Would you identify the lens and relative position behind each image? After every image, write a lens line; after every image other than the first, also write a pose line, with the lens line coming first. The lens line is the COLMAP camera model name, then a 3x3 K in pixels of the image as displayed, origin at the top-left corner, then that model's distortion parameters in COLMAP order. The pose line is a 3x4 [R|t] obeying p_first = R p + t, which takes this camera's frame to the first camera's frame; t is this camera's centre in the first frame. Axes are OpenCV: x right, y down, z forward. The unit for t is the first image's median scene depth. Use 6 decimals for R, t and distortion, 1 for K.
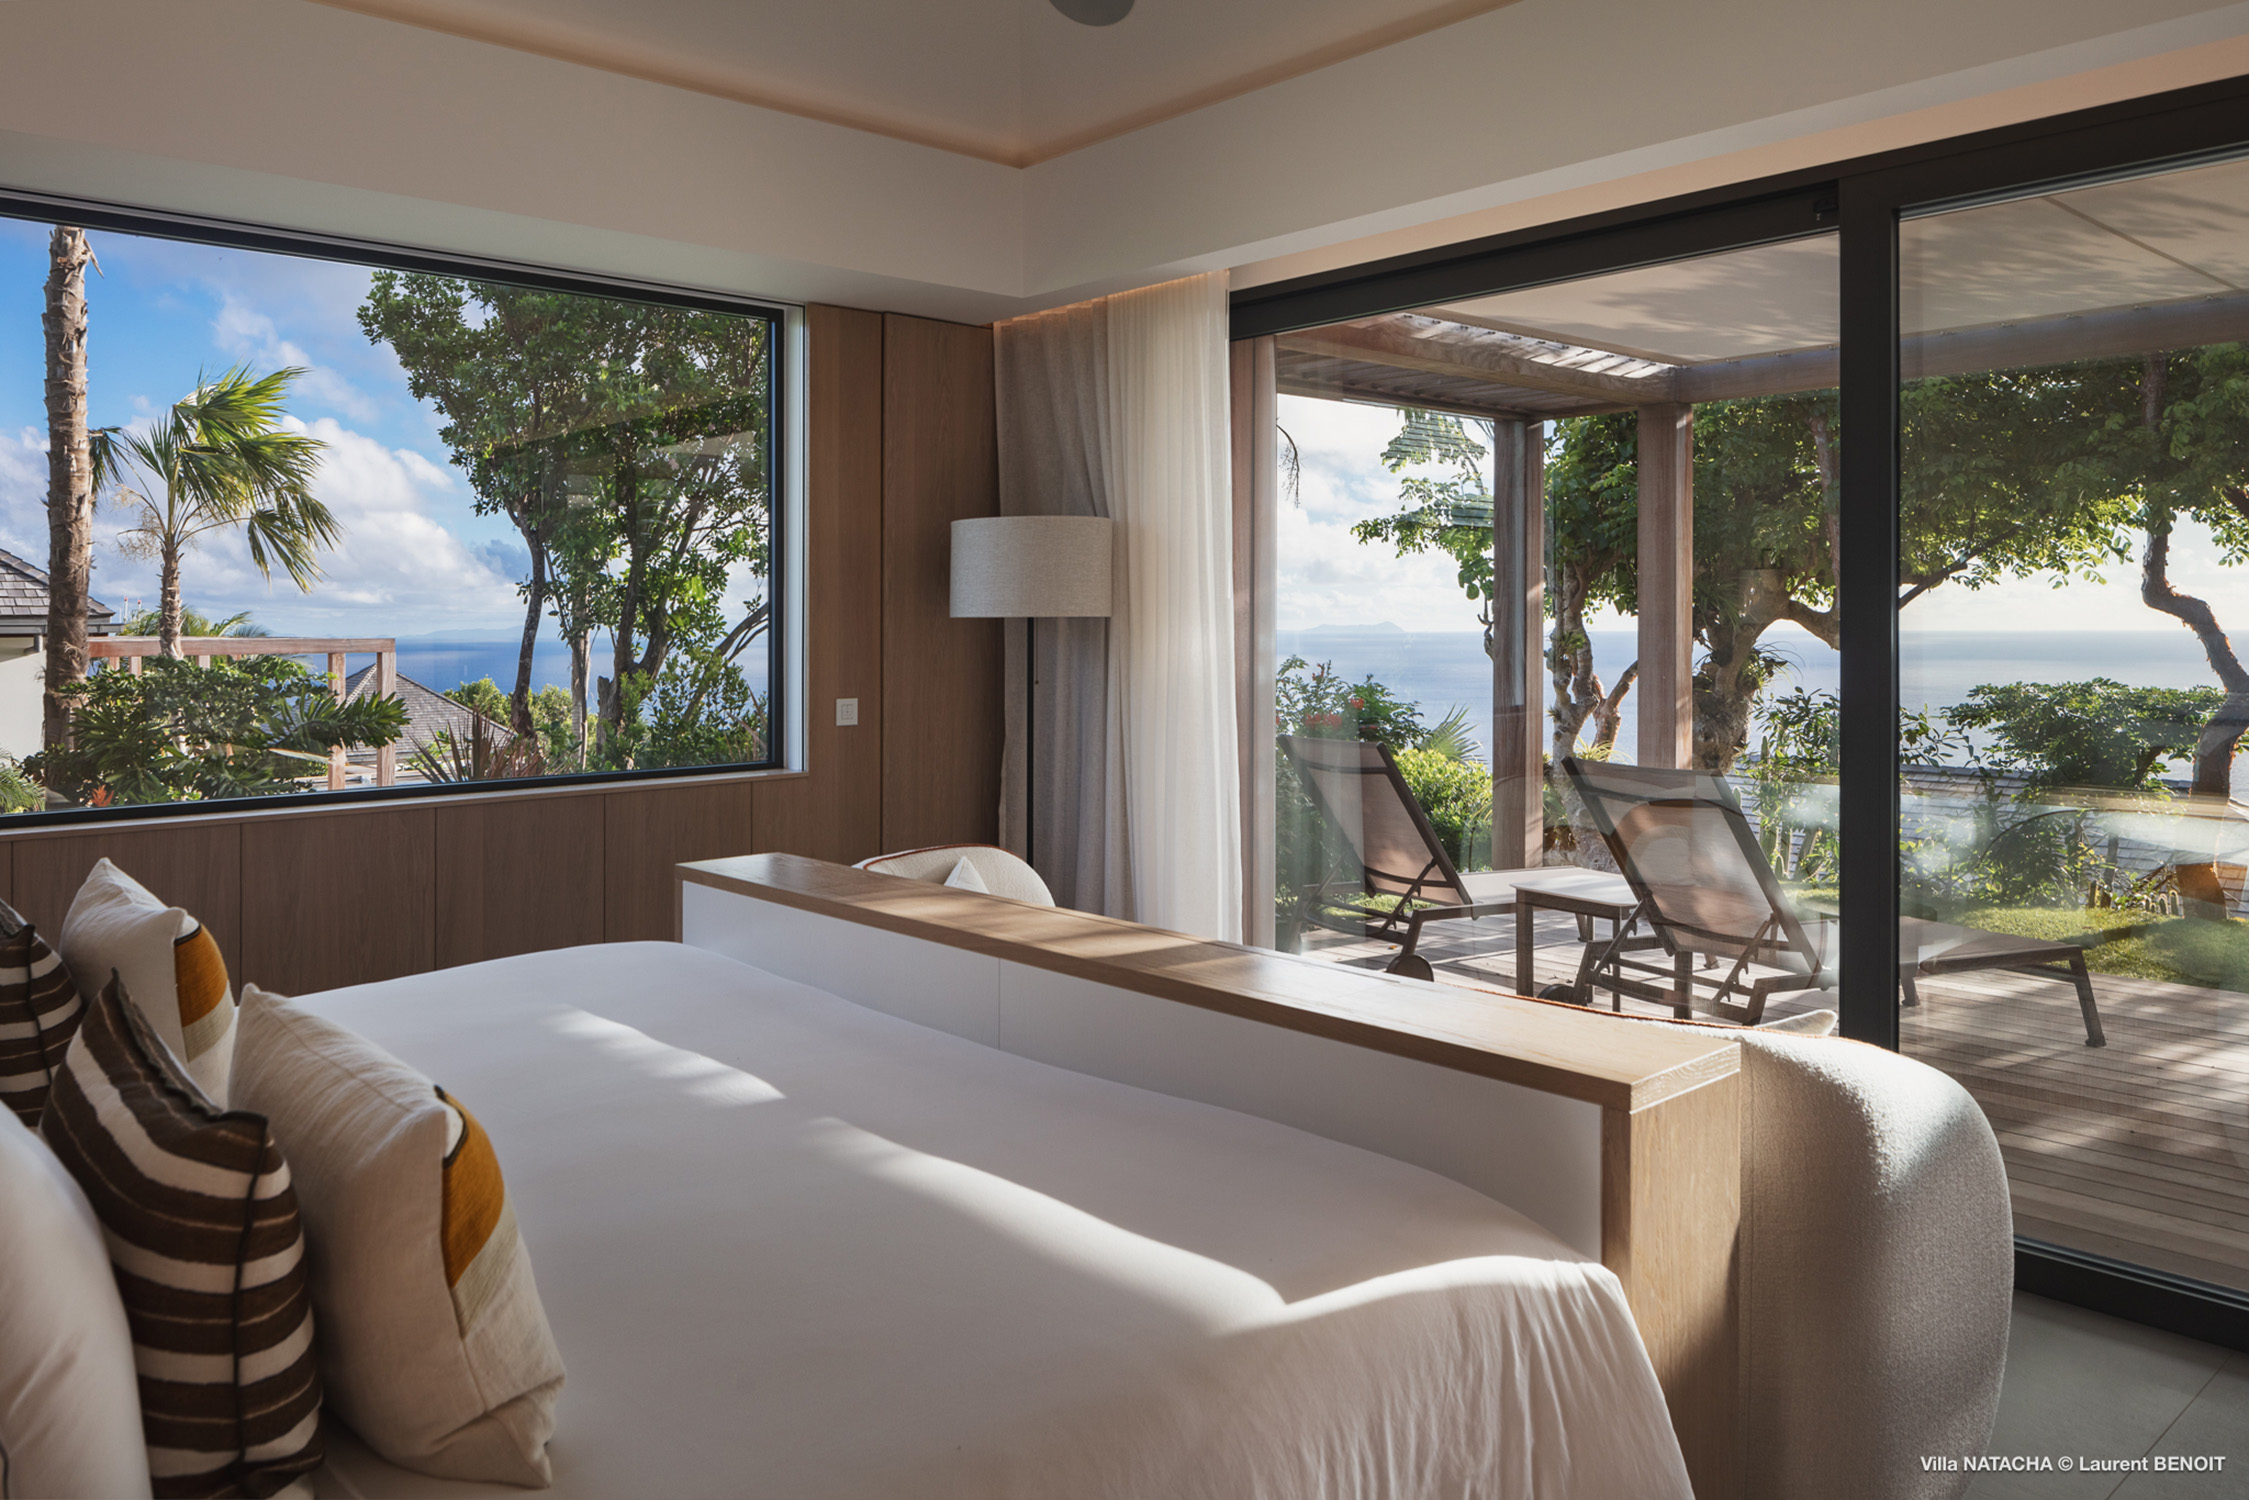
lens RADIAL K [[1619.2, 0, 1124.5], [0, 1619.2, 750.0], [0, 0, 1]] dist [-0.000231, -0.000635]
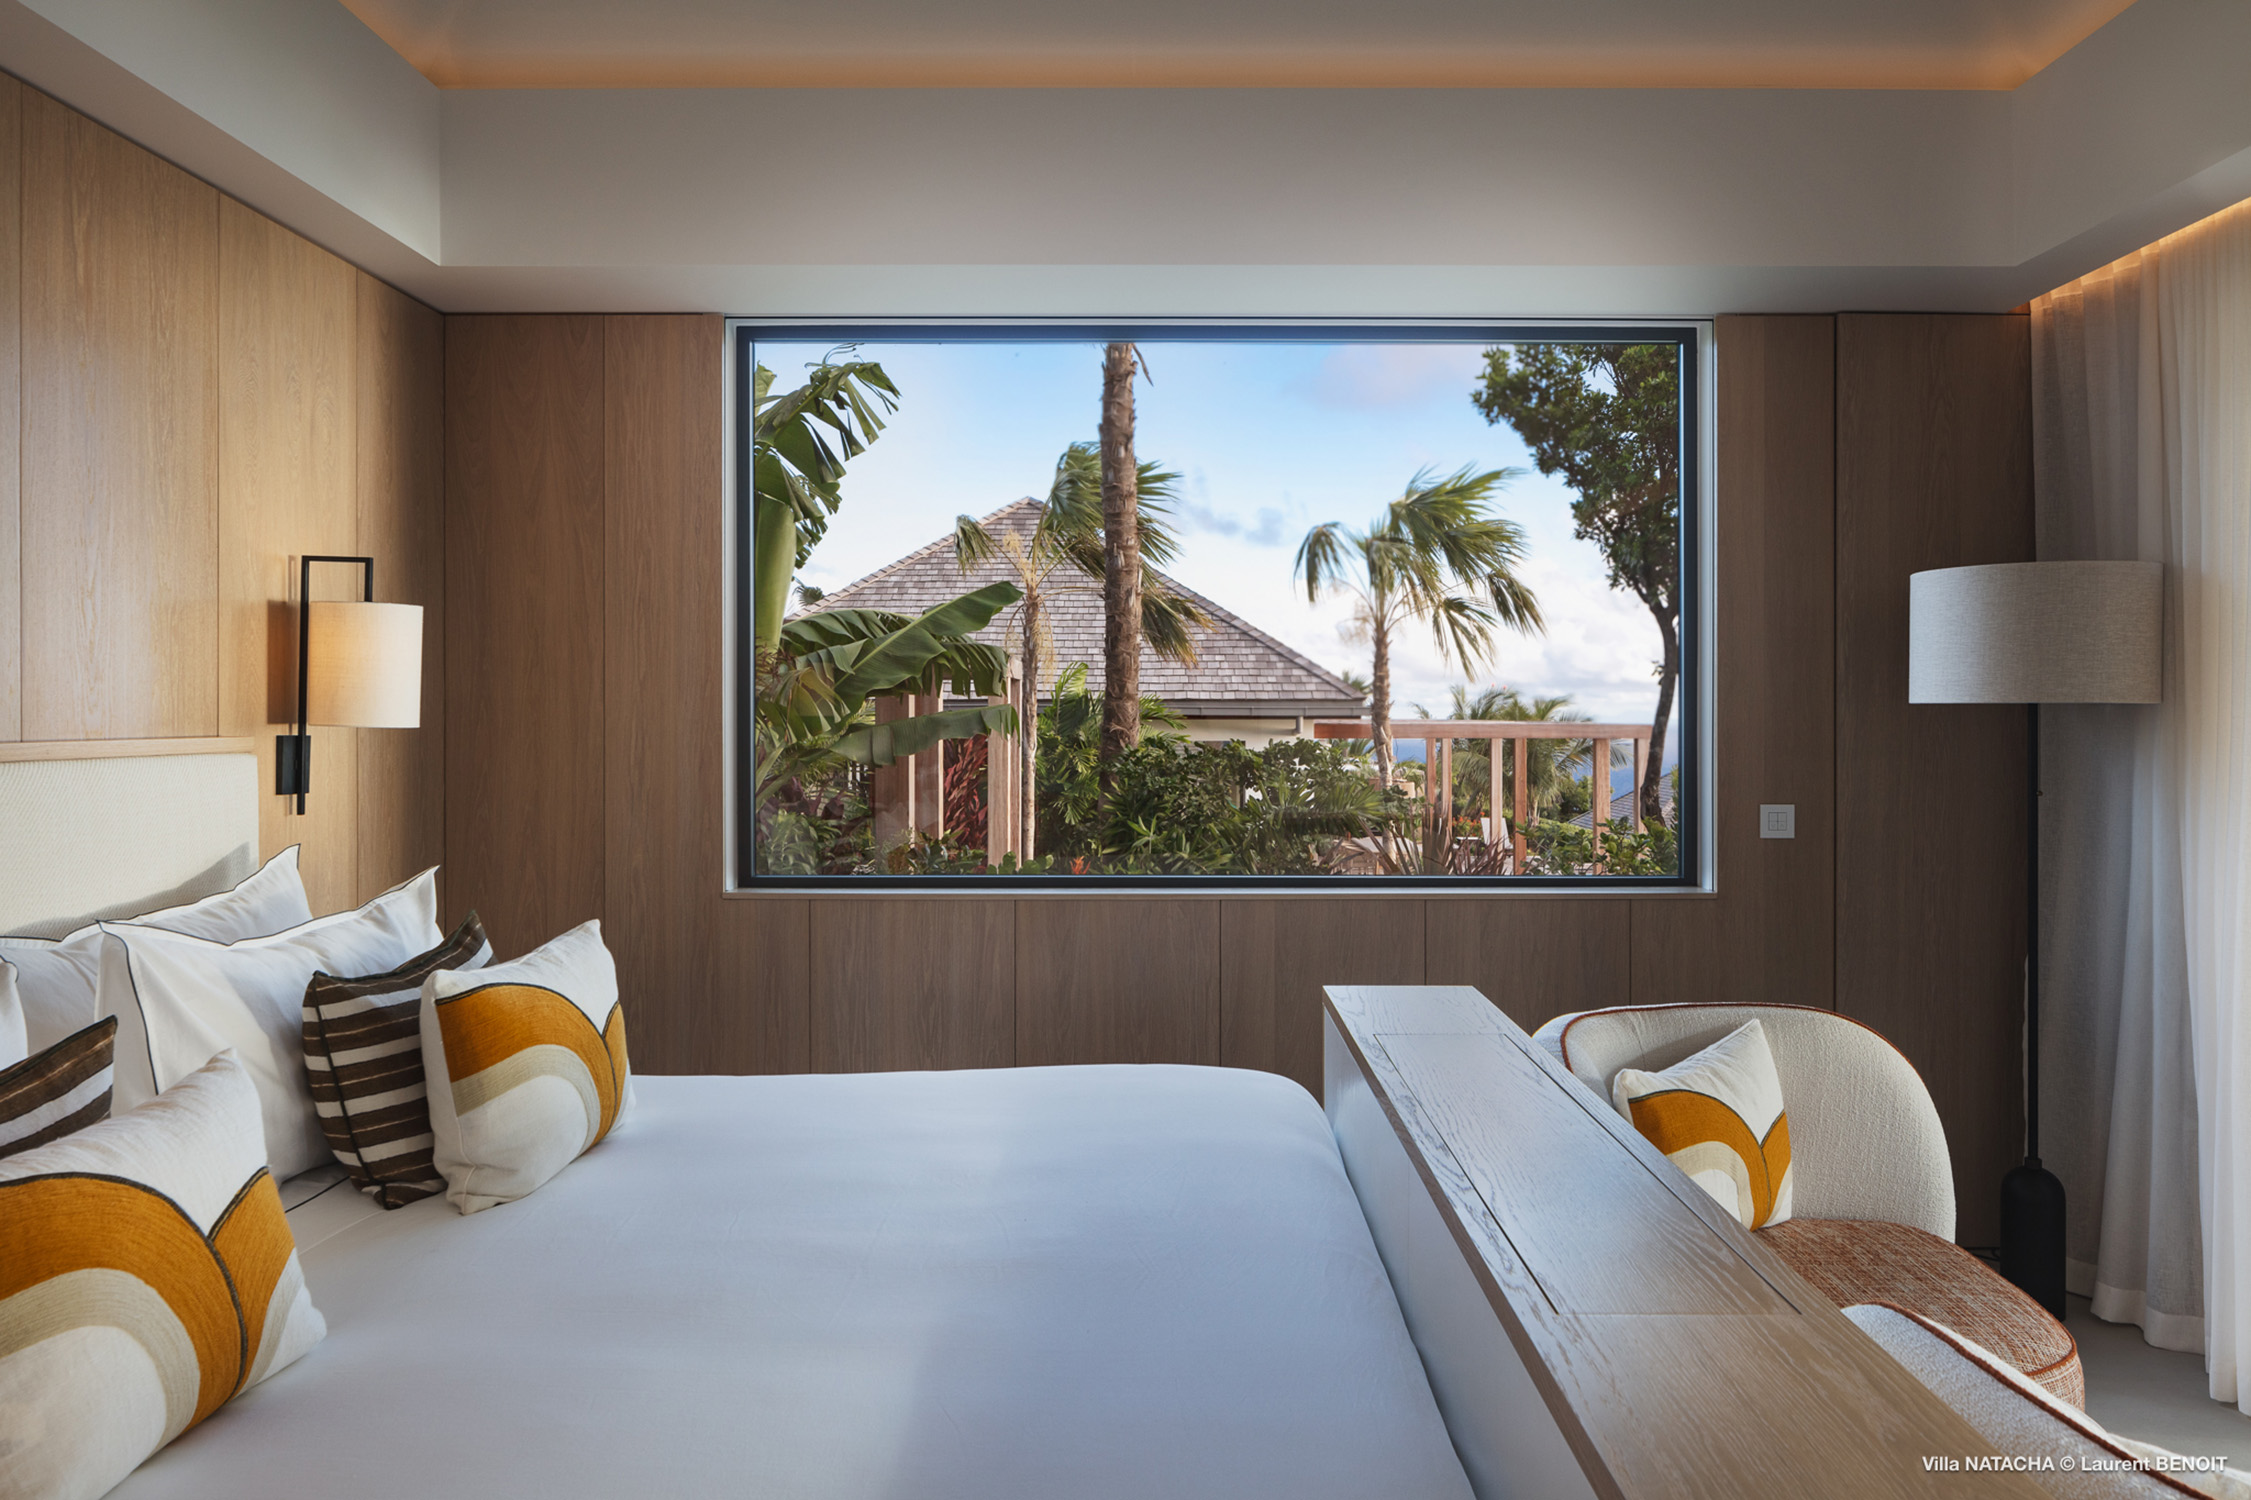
lens RADIAL K [[1755.5, 0, 1125.5], [0, 1755.5, 750.0], [0, 0, 1]] dist [-0.041626, -0.000470]
pose [[0.730135, 0.021722, -0.682958, 0.170377], [-0.059243, 0.997743, -0.031601, -0.012039], [0.680730, 0.063534, 0.729774, 0.154395]]
